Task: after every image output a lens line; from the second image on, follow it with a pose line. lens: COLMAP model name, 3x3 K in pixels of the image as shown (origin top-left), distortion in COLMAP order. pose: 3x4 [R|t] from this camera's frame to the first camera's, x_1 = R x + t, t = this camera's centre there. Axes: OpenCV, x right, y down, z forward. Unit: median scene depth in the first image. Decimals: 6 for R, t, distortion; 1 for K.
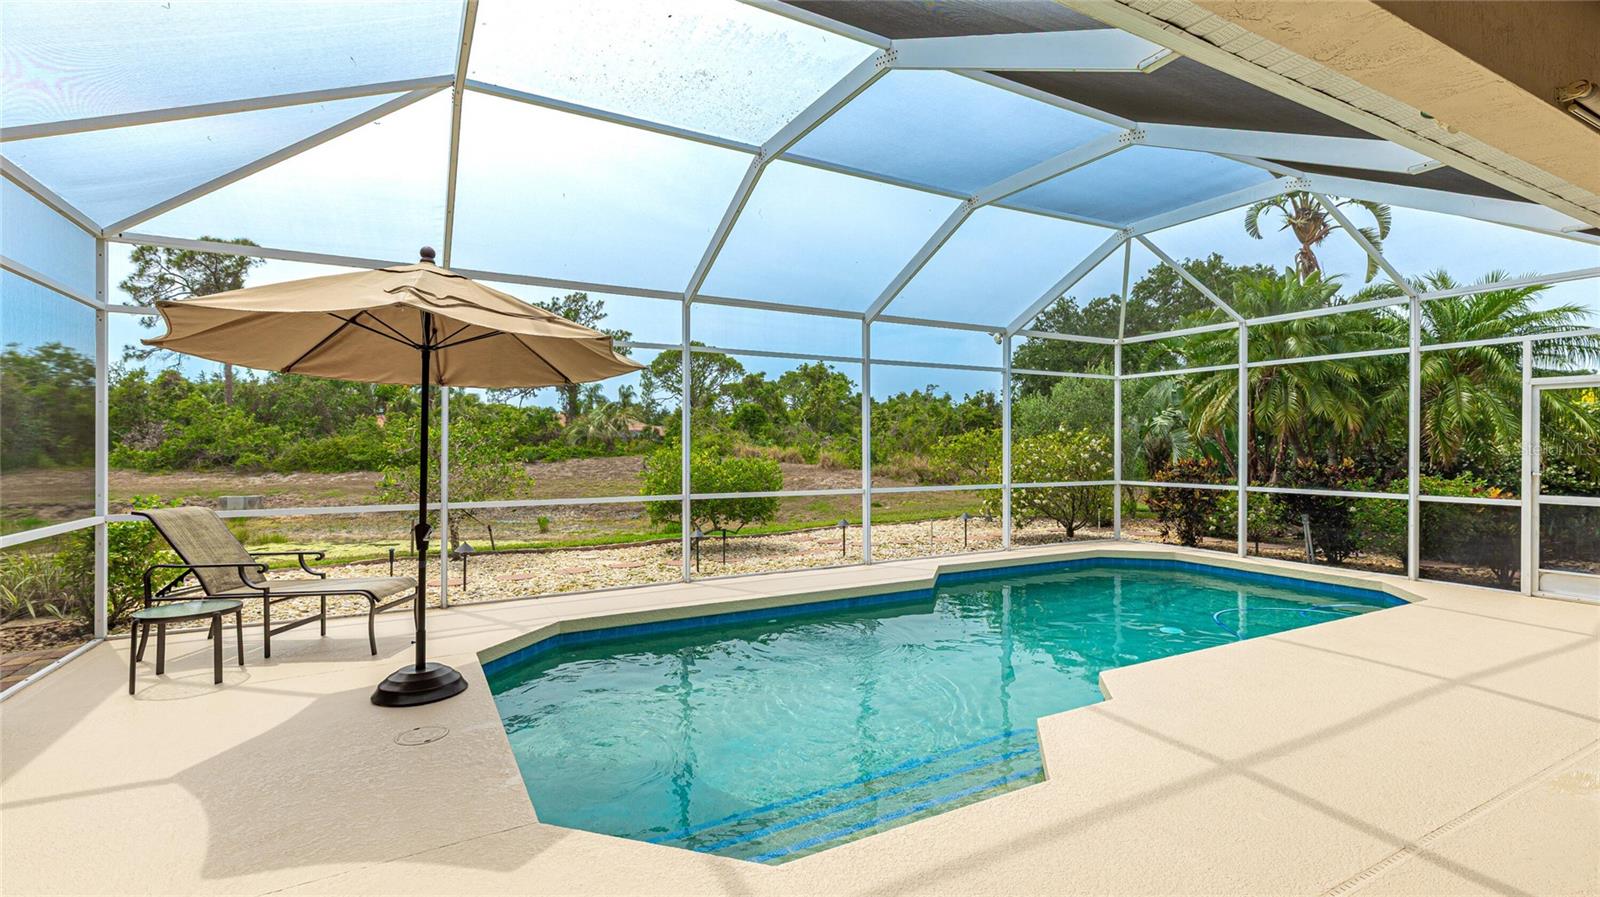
lens RADIAL K [[727.7, 0, 800.0], [0, 727.7, 448.5], [0, 0, 1]] dist [0.000763, 0.000038]
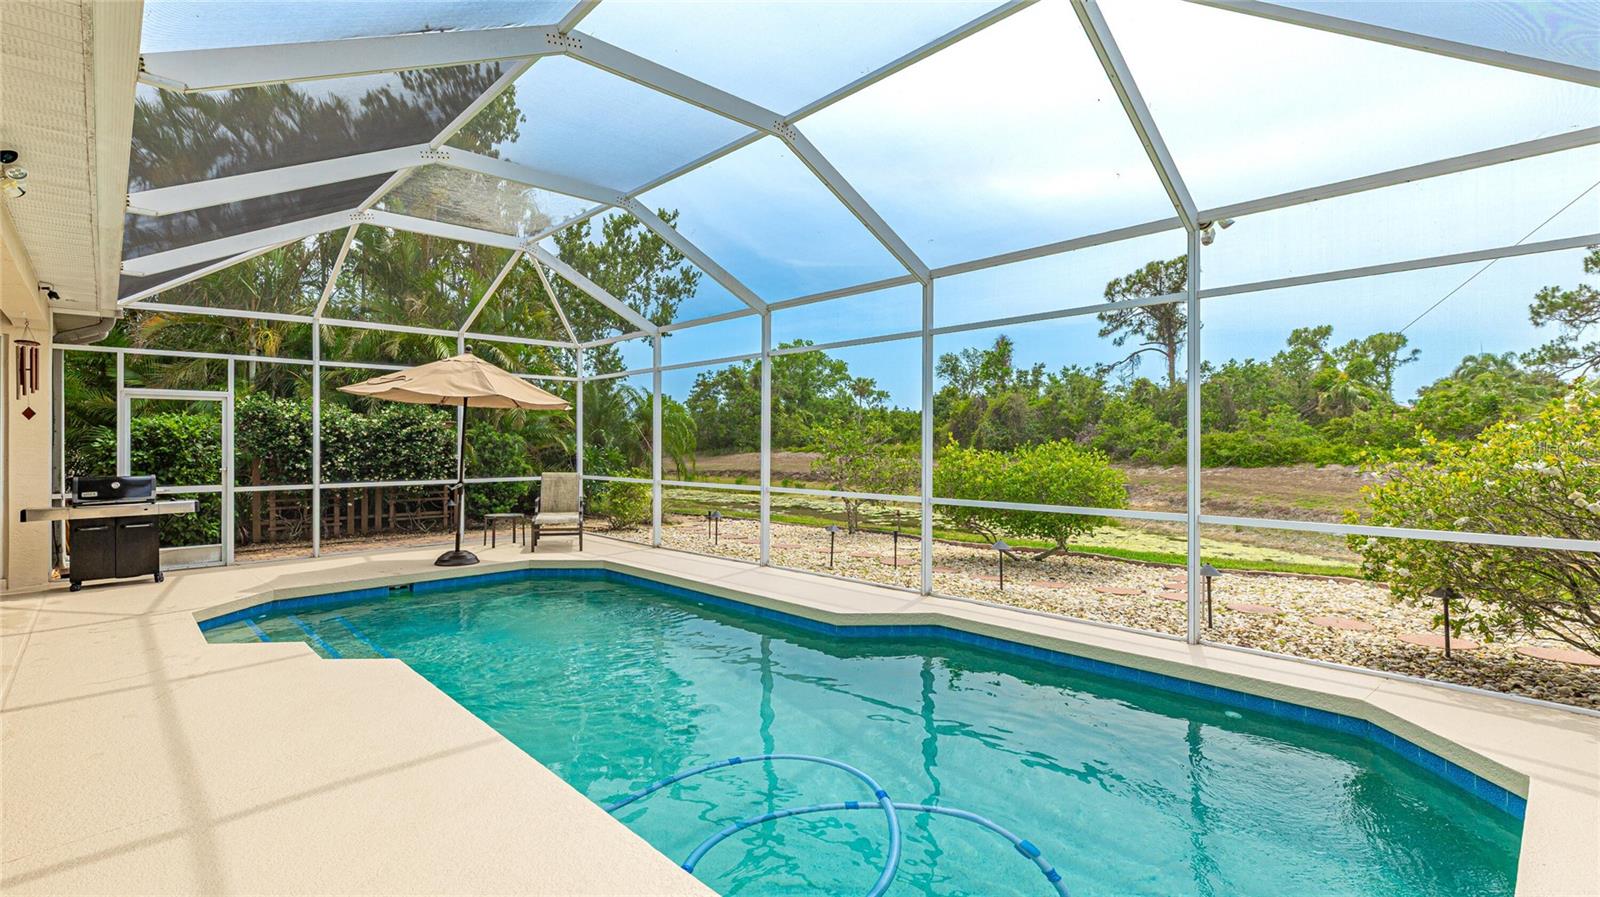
lens RADIAL K [[727.7, 0, 800.0], [0, 727.7, 448.5], [0, 0, 1]] dist [0.000763, 0.000038]
pose [[0.260763, 0.006886, -0.965378, 0.201543], [-0.000792, 0.999976, 0.006918, 0.000221], [0.965403, -0.001039, 0.260762, 0.185883]]
